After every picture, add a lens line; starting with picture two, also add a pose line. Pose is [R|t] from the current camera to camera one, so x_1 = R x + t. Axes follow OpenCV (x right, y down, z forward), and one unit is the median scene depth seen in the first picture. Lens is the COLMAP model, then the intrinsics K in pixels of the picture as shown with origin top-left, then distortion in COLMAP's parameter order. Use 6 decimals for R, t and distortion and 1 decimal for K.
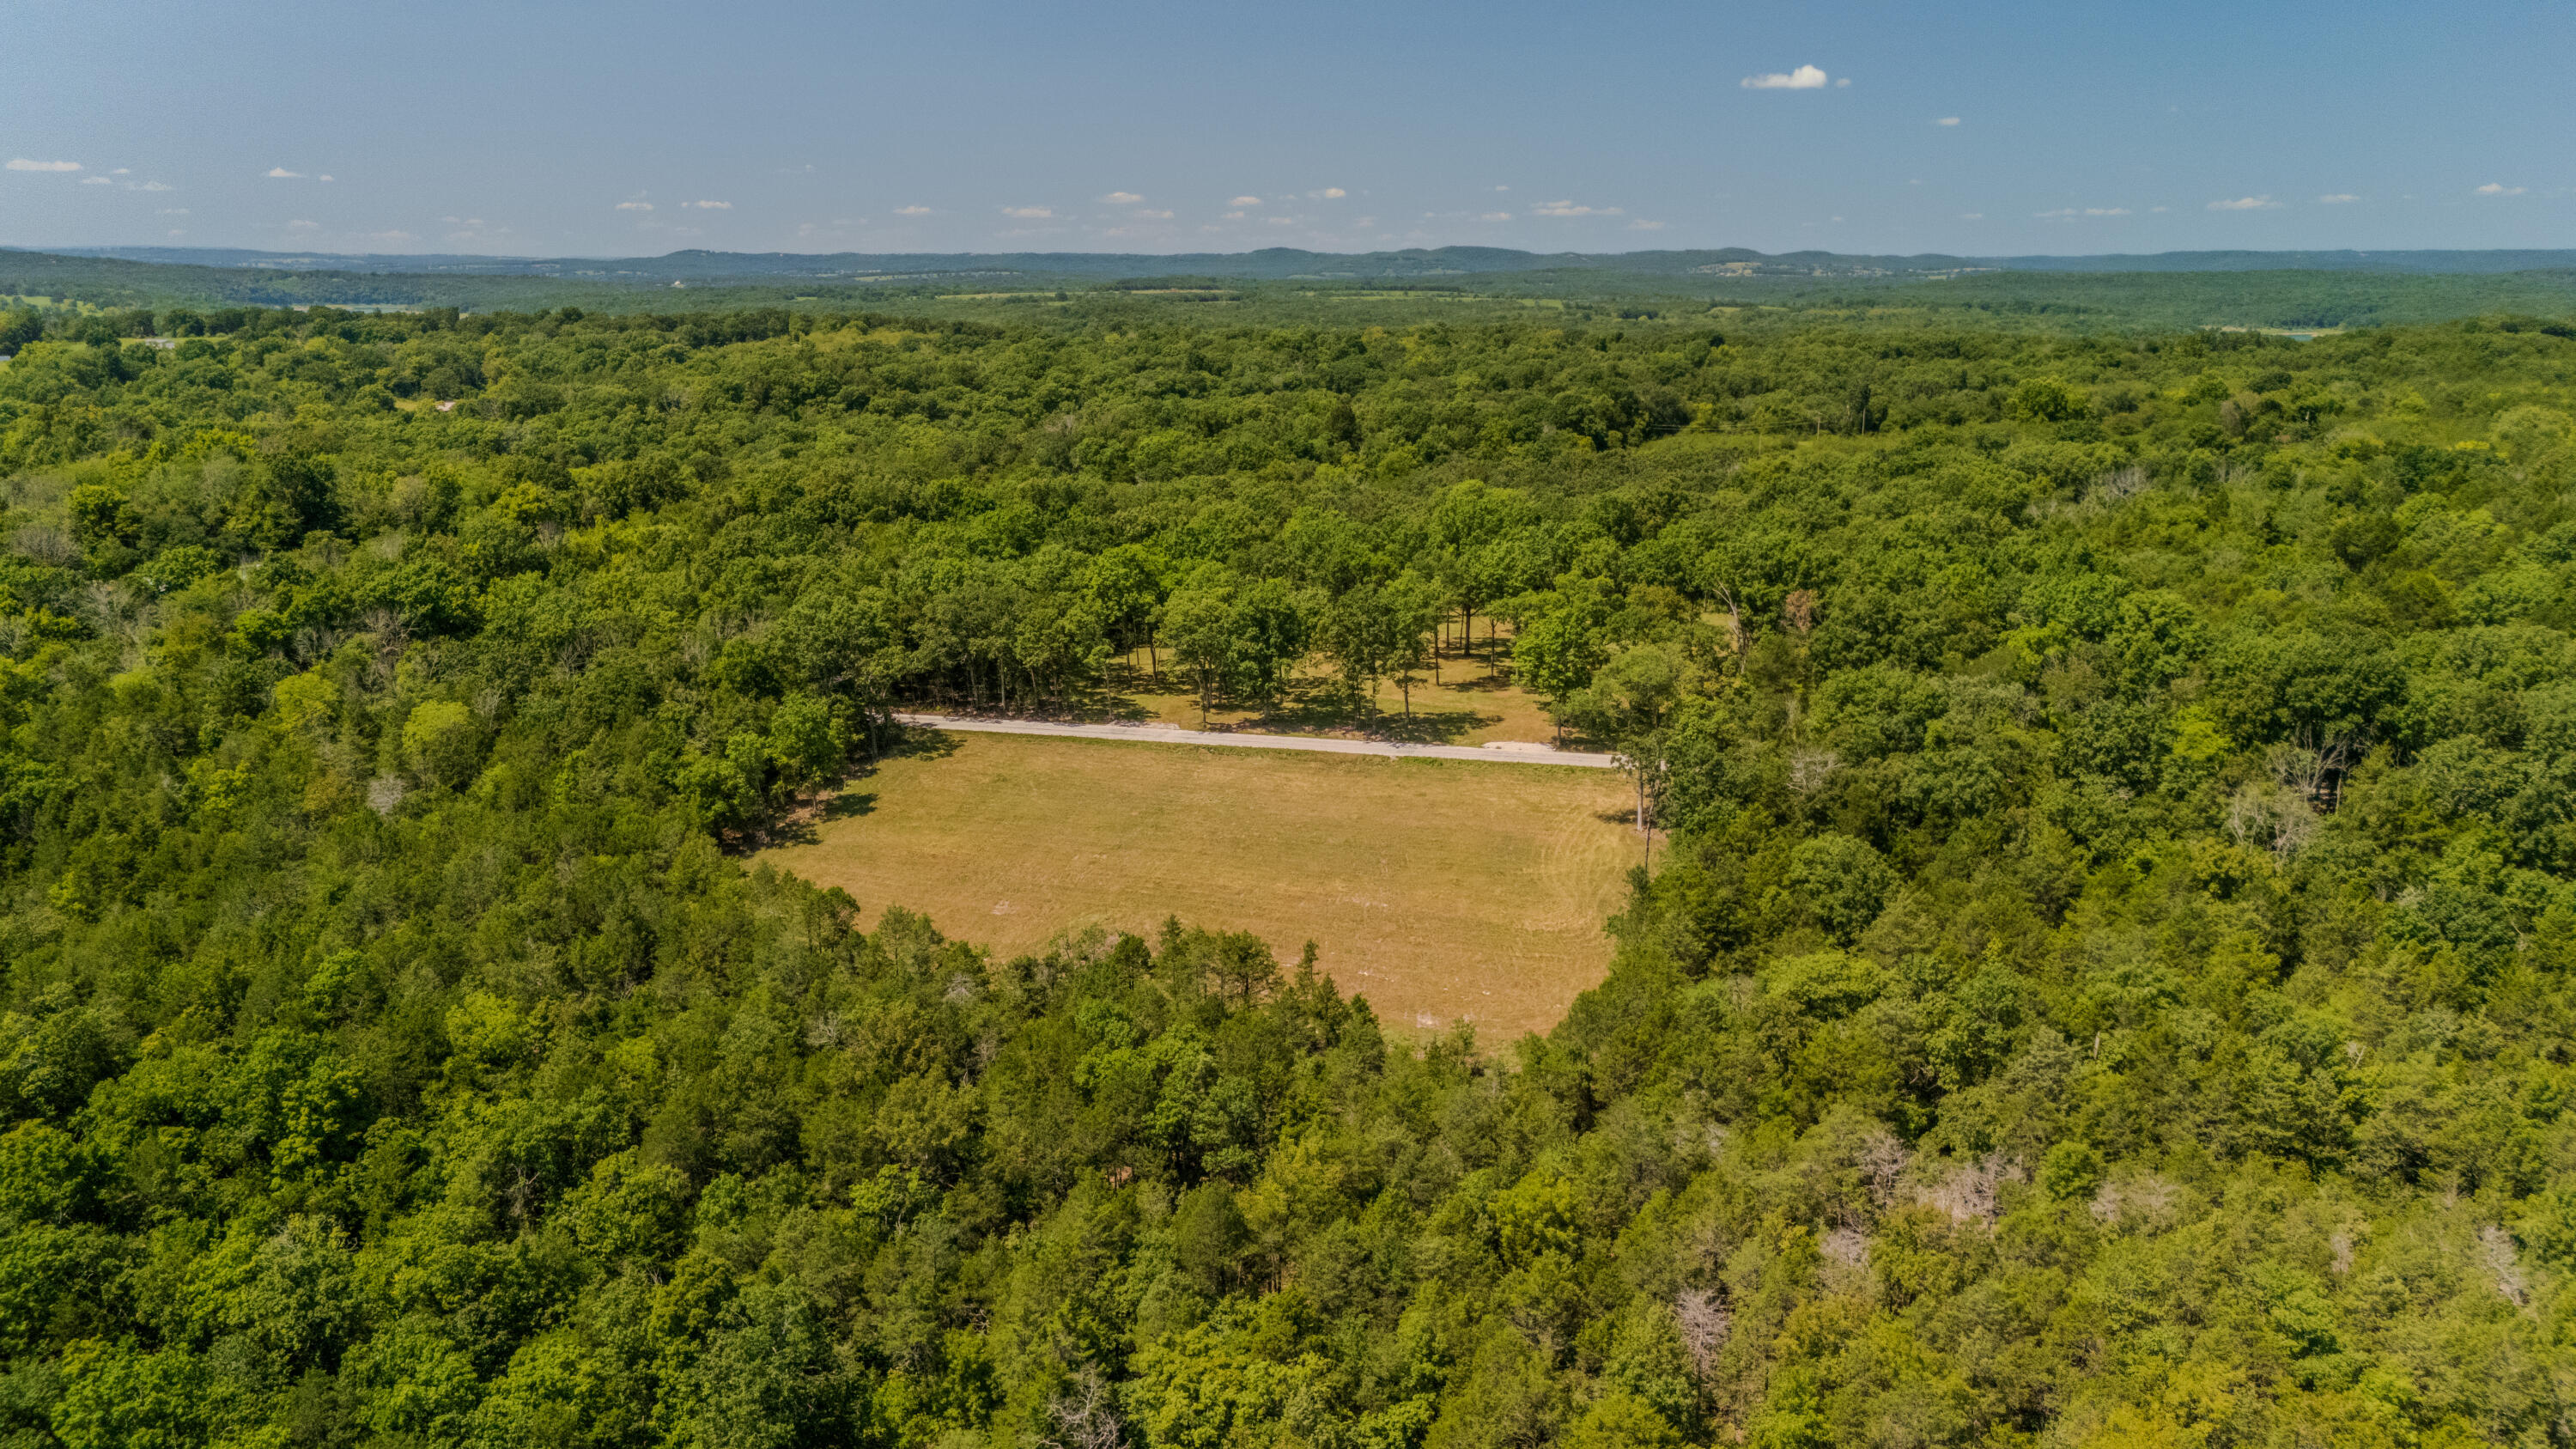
lens RADIAL K [[1896.2, 0, 1286.4], [0, 1896.2, 719.3], [0, 0, 1]] dist [0.075682, -0.084066]
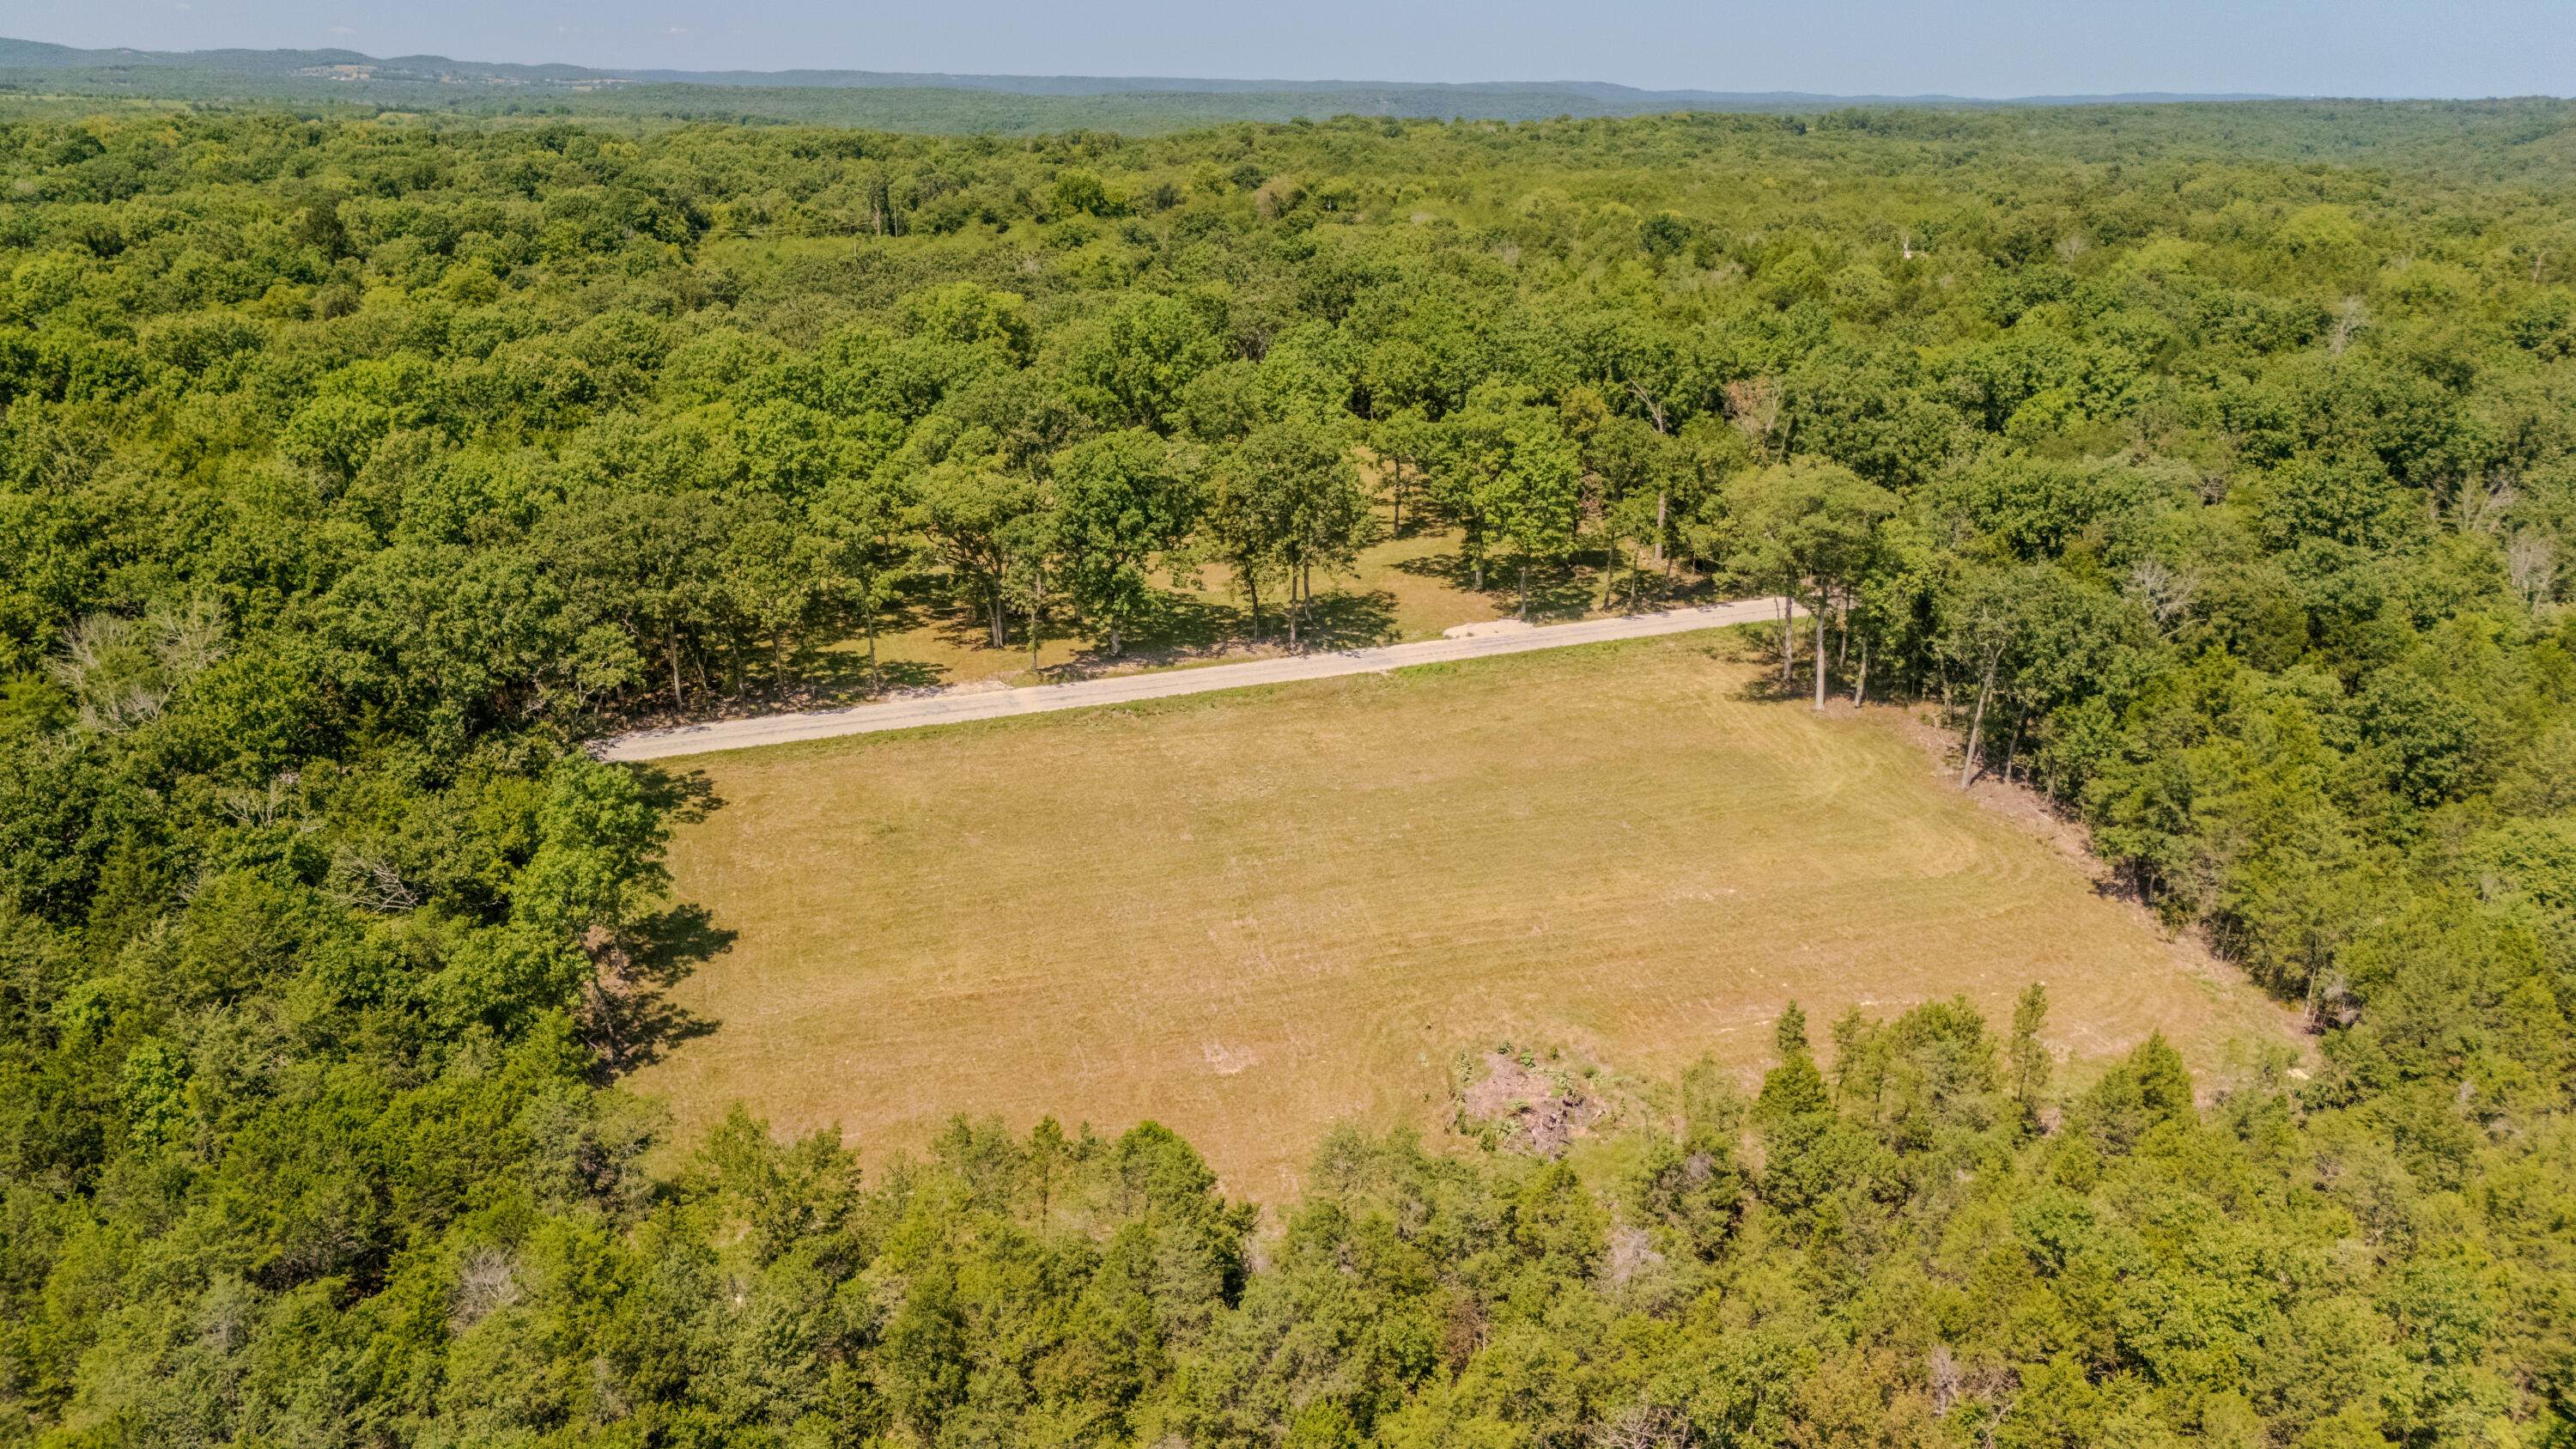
lens RADIAL K [[1896.2, 0, 1301.1], [0, 1896.2, 741.3], [0, 0, 1]] dist [0.075682, -0.084066]
pose [[0.780729, -0.191775, 0.594714, -0.362521], [0.131891, 0.980873, 0.143154, -0.054502], [-0.610792, -0.033327, 0.791090, 0.448263]]
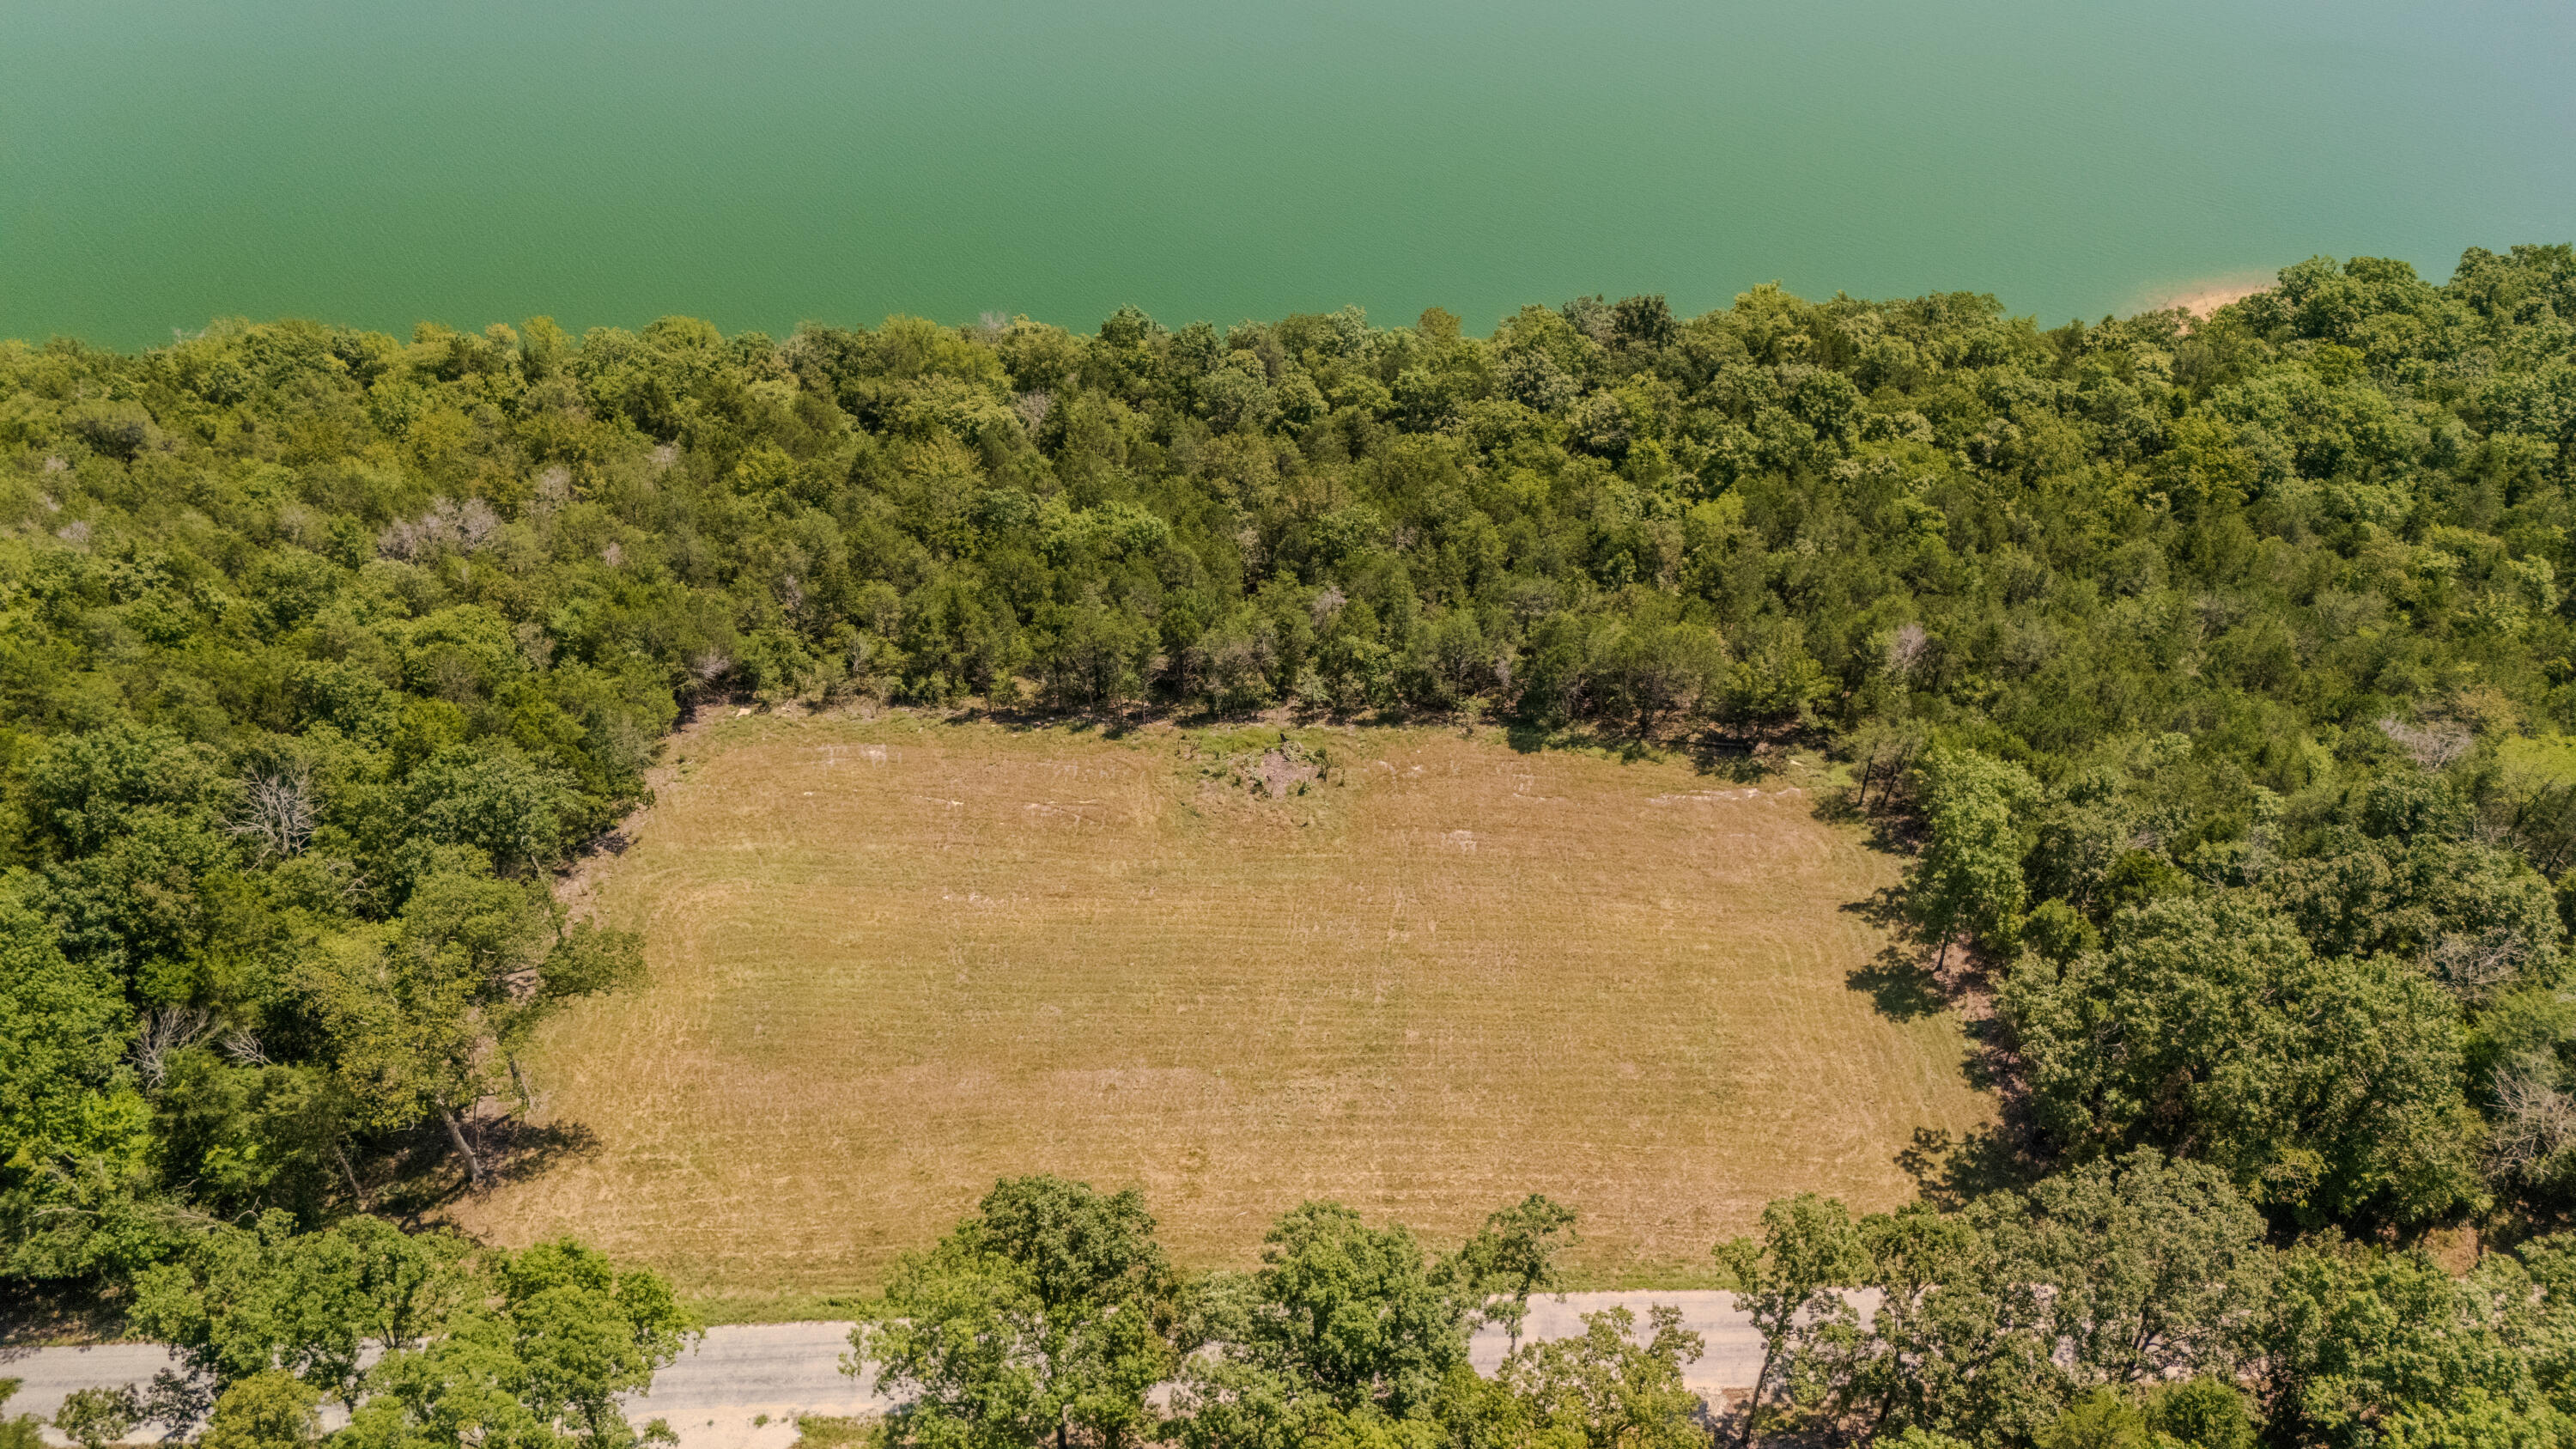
lens RADIAL K [[1896.2, 0, 1298.2], [0, 1896.2, 734.0], [0, 0, 1]] dist [0.075682, -0.084066]
pose [[-0.953668, 0.194496, -0.229542, 0.063153], [-0.063663, 0.615216, 0.785784, -0.418751], [0.294050, 0.763990, -0.574330, 1.125543]]
